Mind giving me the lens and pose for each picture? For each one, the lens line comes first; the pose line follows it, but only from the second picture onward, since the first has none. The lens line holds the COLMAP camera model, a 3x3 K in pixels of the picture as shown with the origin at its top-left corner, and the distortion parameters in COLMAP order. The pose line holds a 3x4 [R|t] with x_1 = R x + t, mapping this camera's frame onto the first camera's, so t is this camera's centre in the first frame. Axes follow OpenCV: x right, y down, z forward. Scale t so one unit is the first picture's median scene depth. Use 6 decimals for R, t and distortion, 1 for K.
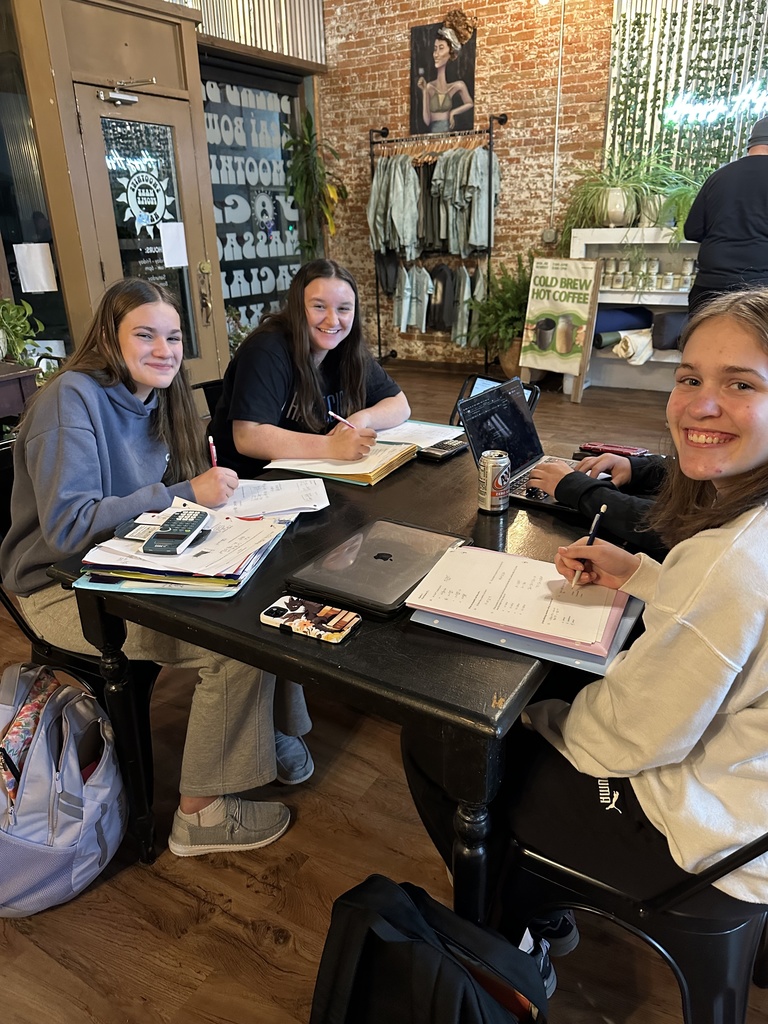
lens RADIAL K [[727.5, 0, 390.4], [0, 727.5, 512.0], [0, 0, 1]] dist [-0.002144, -0.003106]
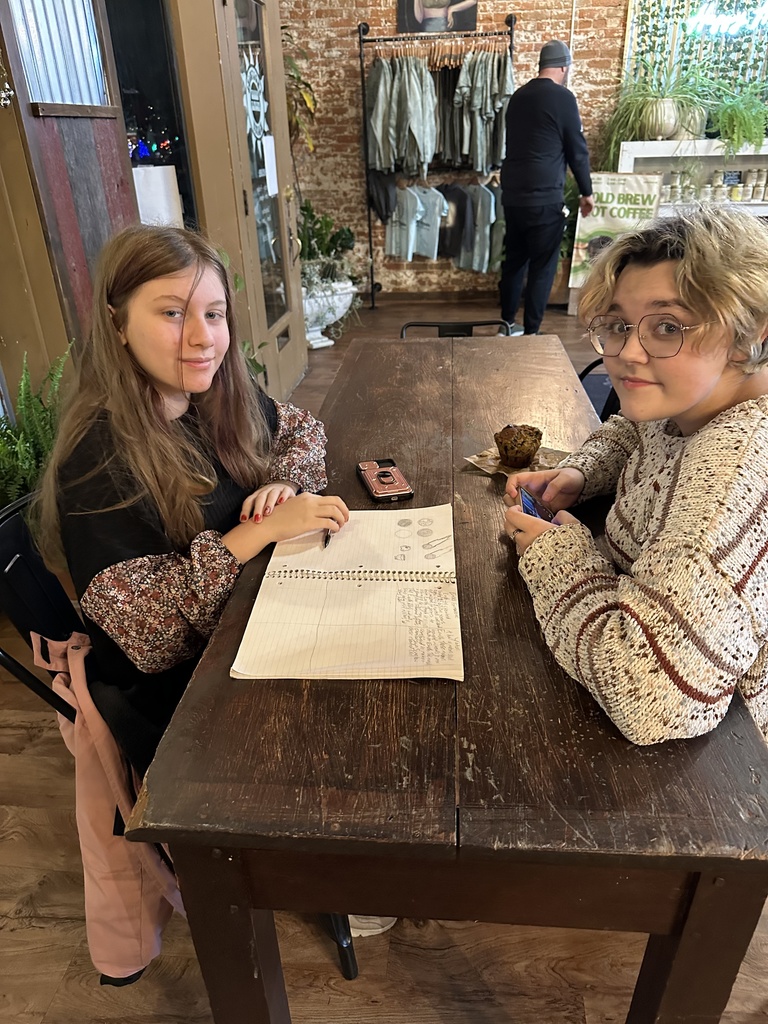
lens RADIAL K [[727.5, 0, 386.3], [0, 727.5, 516.2], [0, 0, 1]] dist [-0.002144, -0.003106]
pose [[0.911227, -0.193463, 0.363645, -0.448347], [0.156530, 0.979248, 0.128735, -0.060343], [-0.381004, -0.060386, 0.922599, 0.158963]]
